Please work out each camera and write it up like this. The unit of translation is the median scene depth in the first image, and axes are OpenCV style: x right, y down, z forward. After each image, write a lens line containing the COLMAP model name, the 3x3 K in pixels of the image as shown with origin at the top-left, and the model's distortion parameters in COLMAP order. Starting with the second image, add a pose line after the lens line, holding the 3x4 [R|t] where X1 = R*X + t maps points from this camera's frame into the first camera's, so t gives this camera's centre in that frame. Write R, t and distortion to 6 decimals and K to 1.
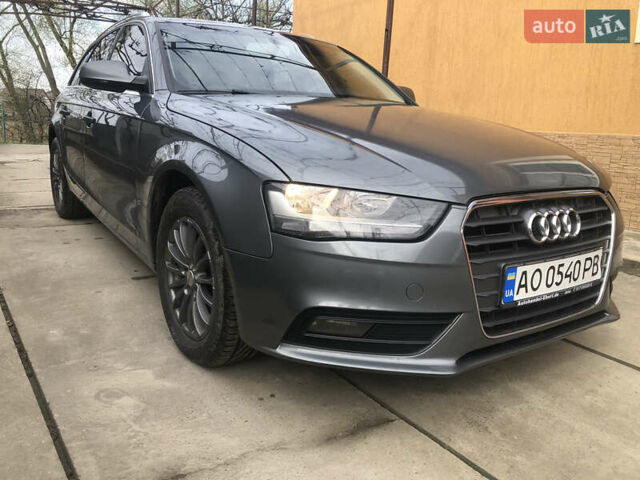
lens RADIAL K [[517.7, 0, 323.5], [0, 517.7, 239.9], [0, 0, 1]] dist [0.015860, -0.008378]
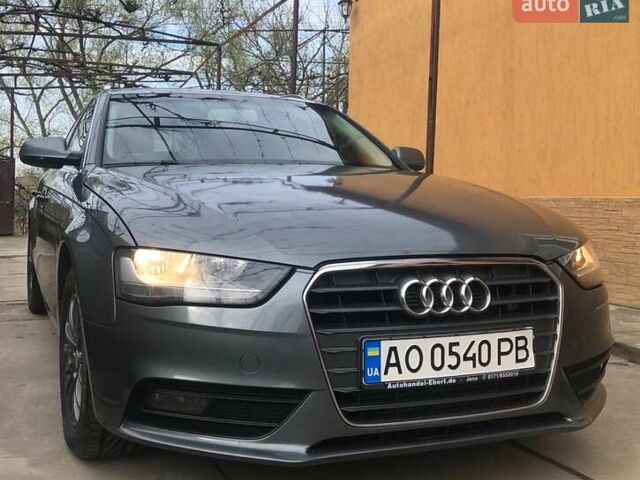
lens RADIAL K [[726.0, 0, 255.6], [0, 726.0, 214.0], [0, 0, 1]] dist [0.011334, -0.025913]
pose [[0.967060, -0.026788, -0.253136, 0.445598], [-0.026155, 0.978727, -0.203491, 0.089126], [0.253202, 0.203409, 0.945787, -0.225597]]
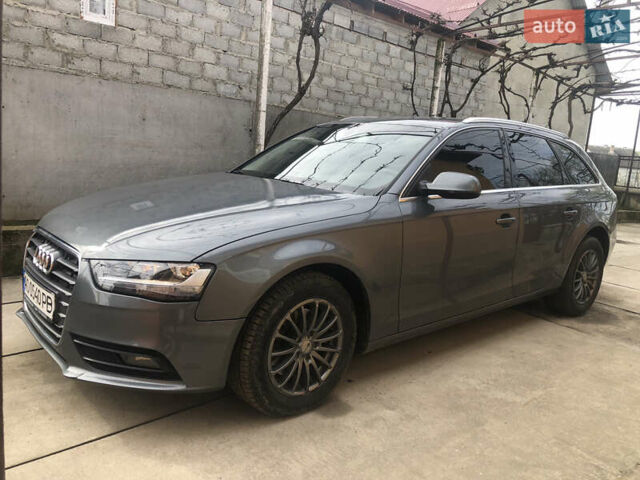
lens RADIAL K [[517.1, 0, 323.9], [0, 517.1, 238.0], [0, 0, 1]] dist [0.013647, -0.001624]
pose [[0.143414, 0.140455, -0.979645, 1.954579], [-0.296783, 0.950423, 0.092818, -0.446230], [0.944114, 0.277431, 0.177989, 1.453148]]
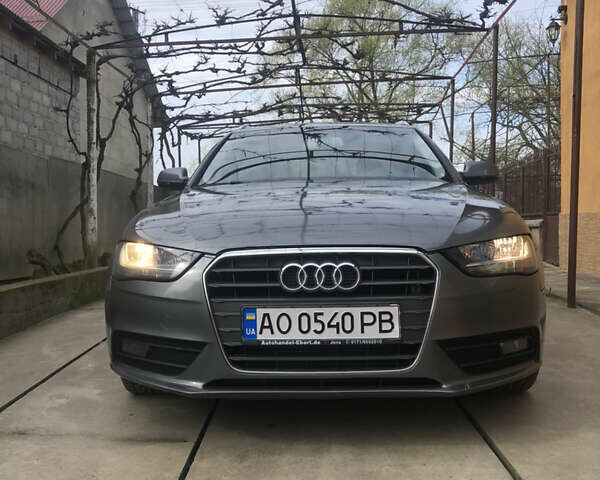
lens RADIAL K [[636.8, 0, 300.5], [0, 636.8, 235.7], [0, 0, 1]] dist [0.111912, -0.276591]
pose [[0.806423, -0.034367, -0.590340, 1.191996], [-0.089177, 0.979825, -0.178860, 0.127325], [0.584577, 0.196881, 0.787088, -0.083105]]
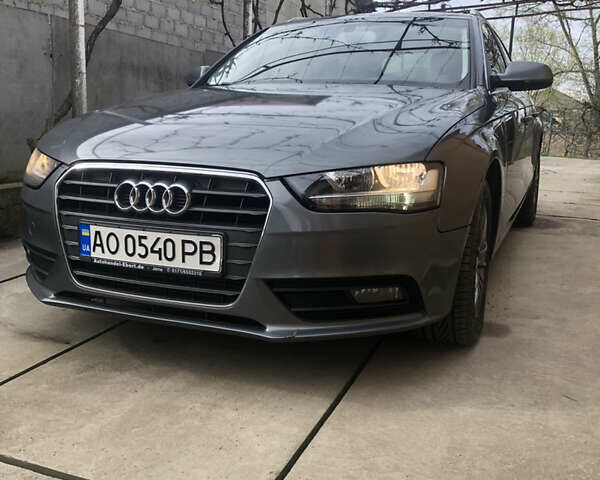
lens RADIAL K [[636.8, 0, 300.5], [0, 636.8, 235.7], [0, 0, 1]] dist [0.111912, -0.276591]
pose [[0.552973, 0.131011, -0.822835, 1.611196], [-0.186729, 0.981927, 0.030853, -0.047624], [0.812006, 0.136586, 0.567443, 0.544058]]
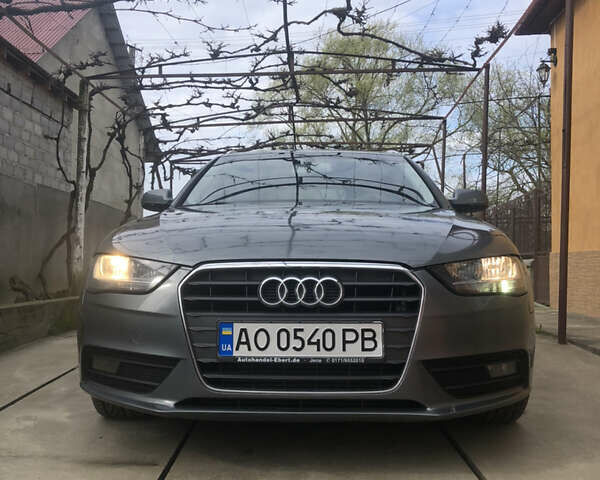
lens RADIAL K [[638.6, 0, 300.0], [0, 638.6, 240.0], [0, 0, 1]] dist [0.099563, -0.260068]
pose [[0.814435, -0.049910, -0.578104, 1.178983], [-0.107320, 0.966149, -0.234605, 0.169957], [0.570244, 0.253112, 0.781509, -0.021642]]
